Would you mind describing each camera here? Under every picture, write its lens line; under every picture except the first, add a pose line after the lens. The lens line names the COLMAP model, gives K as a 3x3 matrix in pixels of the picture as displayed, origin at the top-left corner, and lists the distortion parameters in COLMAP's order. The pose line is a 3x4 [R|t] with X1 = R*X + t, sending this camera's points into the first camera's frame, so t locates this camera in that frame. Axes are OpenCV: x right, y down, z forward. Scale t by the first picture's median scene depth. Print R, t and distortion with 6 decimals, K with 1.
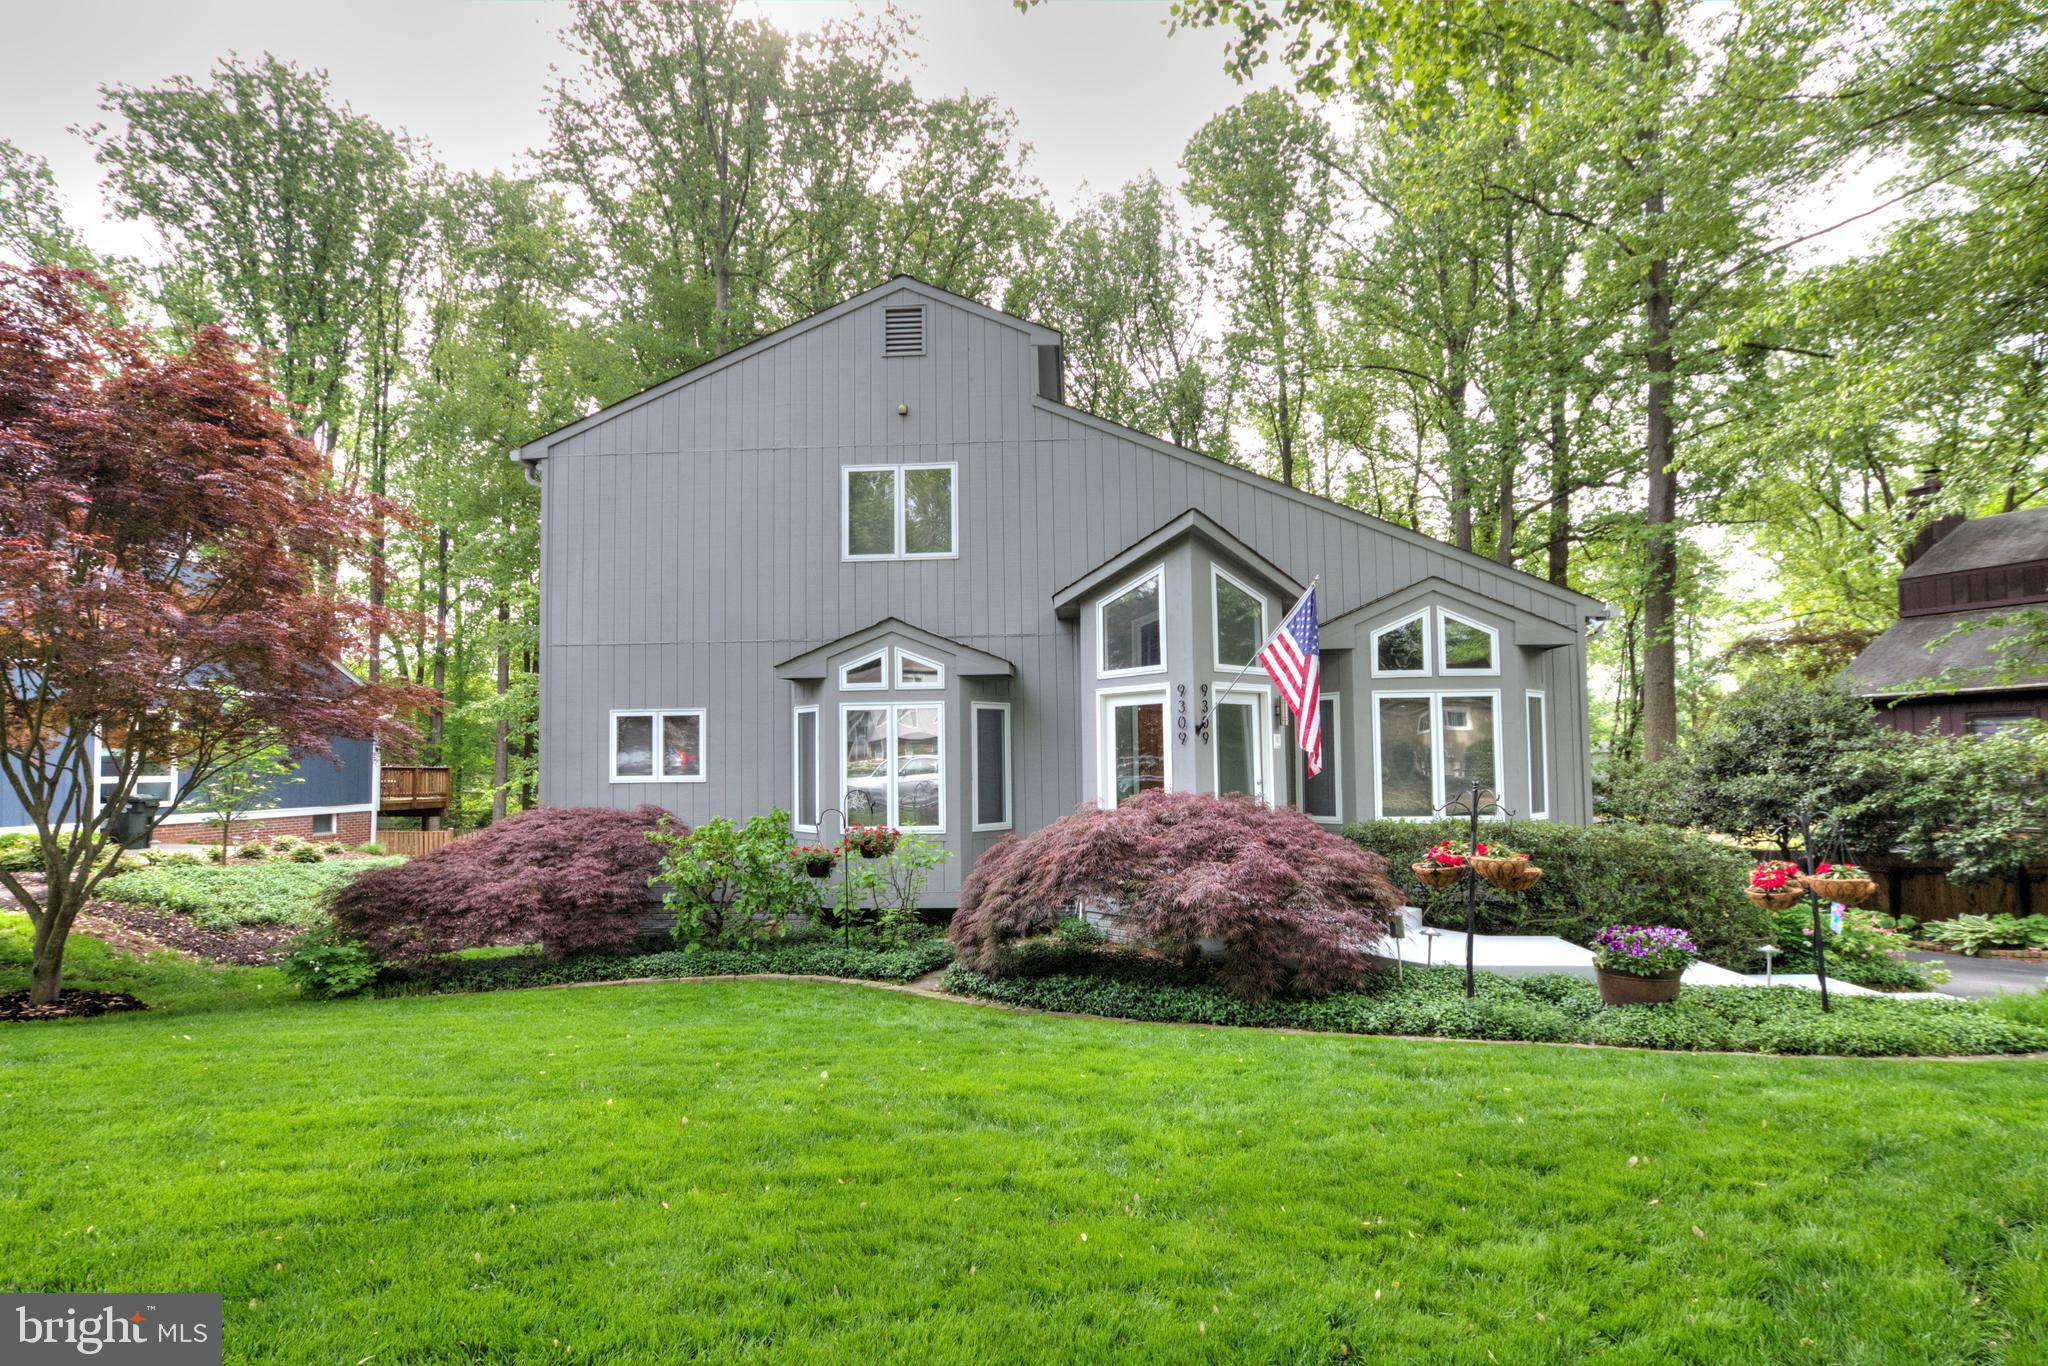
lens RADIAL K [[943.3, 0, 1023.9], [0, 943.3, 730.8], [0, 0, 1]] dist [-0.001750, -0.000102]
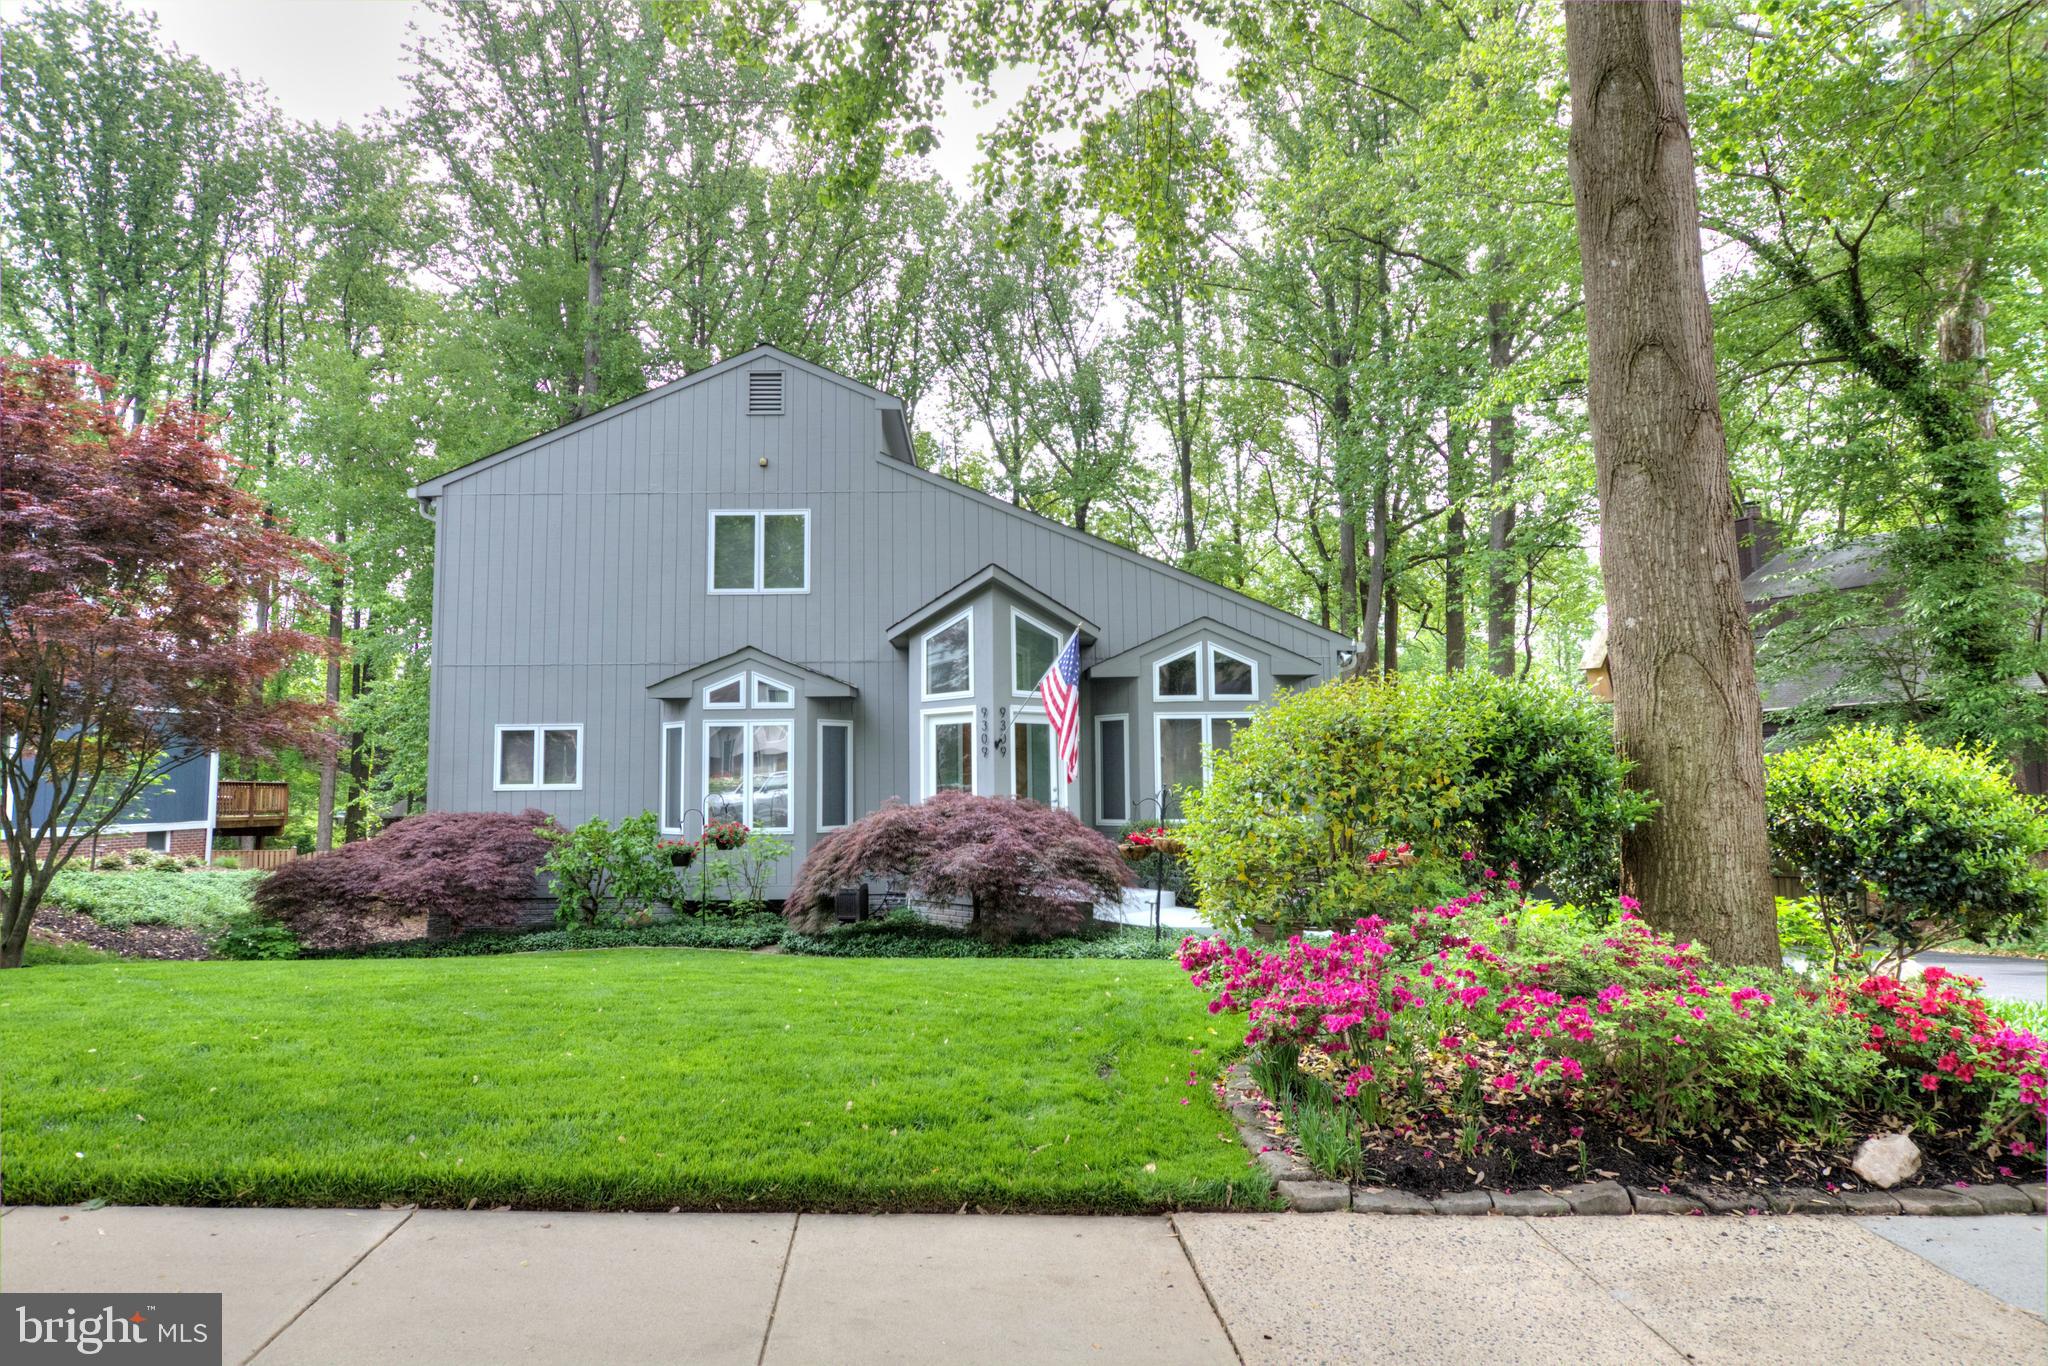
lens RADIAL K [[1344.9, 0, 1024.0], [0, 1344.9, 683.0], [0, 0, 1]] dist [0.005267, -0.000302]
pose [[0.999732, 0.005838, 0.022383, 0.151846], [-0.004761, 0.998843, -0.047846, 0.001852], [-0.022637, 0.047727, 0.998604, -0.619026]]
